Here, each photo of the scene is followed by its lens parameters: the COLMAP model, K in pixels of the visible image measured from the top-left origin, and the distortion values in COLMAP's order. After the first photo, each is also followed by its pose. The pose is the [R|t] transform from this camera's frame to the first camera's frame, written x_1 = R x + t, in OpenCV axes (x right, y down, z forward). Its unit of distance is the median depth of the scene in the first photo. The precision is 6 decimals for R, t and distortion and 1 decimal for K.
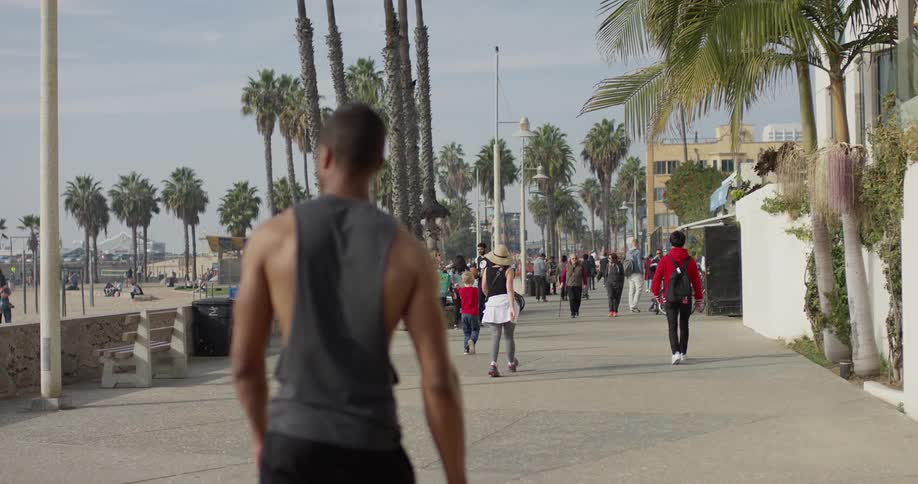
lens RADIAL K [[1798.0, 0, 459.0], [0, 1798.0, 242.0], [0, 0, 1]] dist [-0.101222, -0.474347]
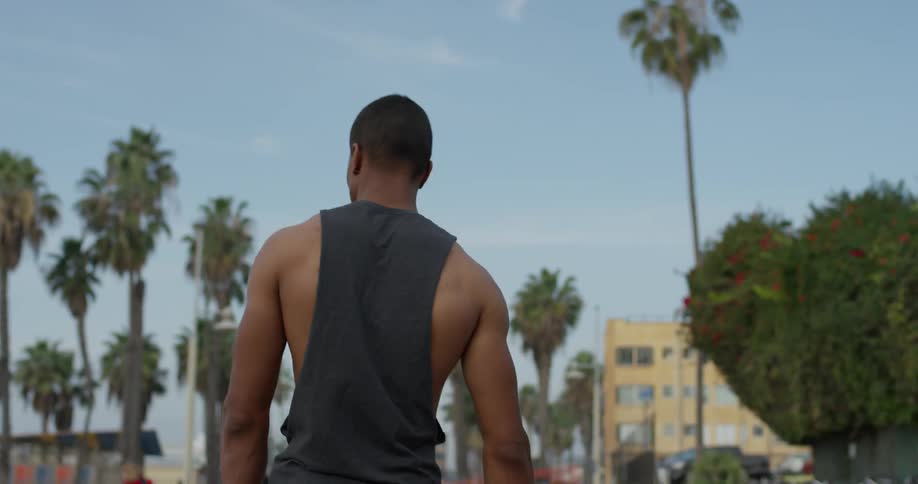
lens RADIAL K [[1798.0, 0, 459.0], [0, 1798.0, 242.0], [0, 0, 1]] dist [-0.101222, -0.474347]
pose [[0.999146, 0.031018, 0.027291, 0.028552], [-0.027147, 0.990843, -0.132264, 0.008214], [-0.031144, 0.131411, 0.990839, 0.314531]]
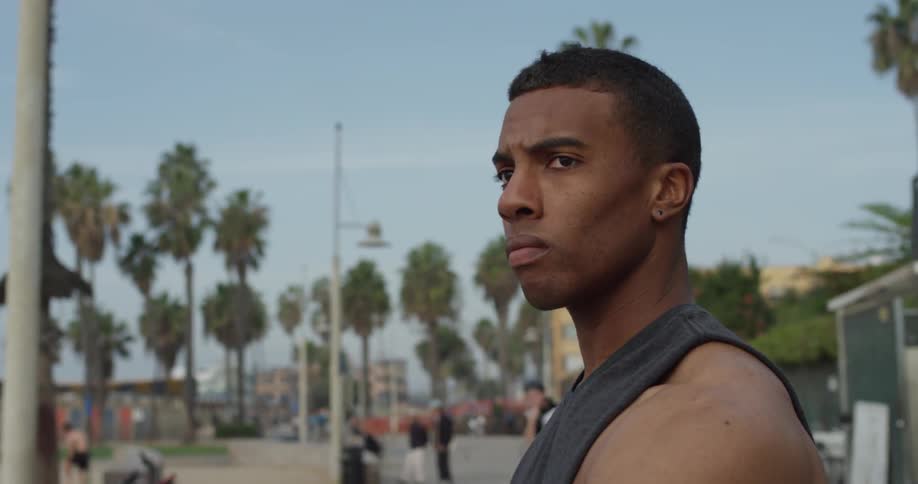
lens RADIAL K [[1798.0, 0, 459.0], [0, 1798.0, 242.0], [0, 0, 1]] dist [-0.101222, -0.474347]
pose [[0.998255, -0.003751, 0.058931, 0.014465], [0.008987, 0.996006, -0.088836, 0.005956], [-0.058362, 0.089211, 0.994301, 0.189764]]
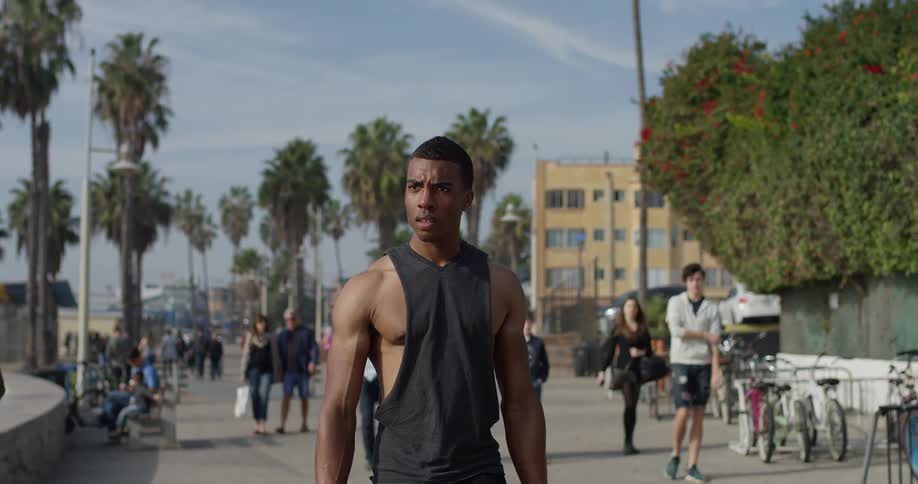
lens RADIAL K [[1798.0, 0, 459.0], [0, 1798.0, 242.0], [0, 0, 1]] dist [-0.101222, -0.474347]
pose [[0.997217, 0.018808, 0.072139, 0.028564], [-0.015407, 0.998756, -0.047424, 0.006819], [-0.072941, 0.046180, 0.996267, 0.340301]]
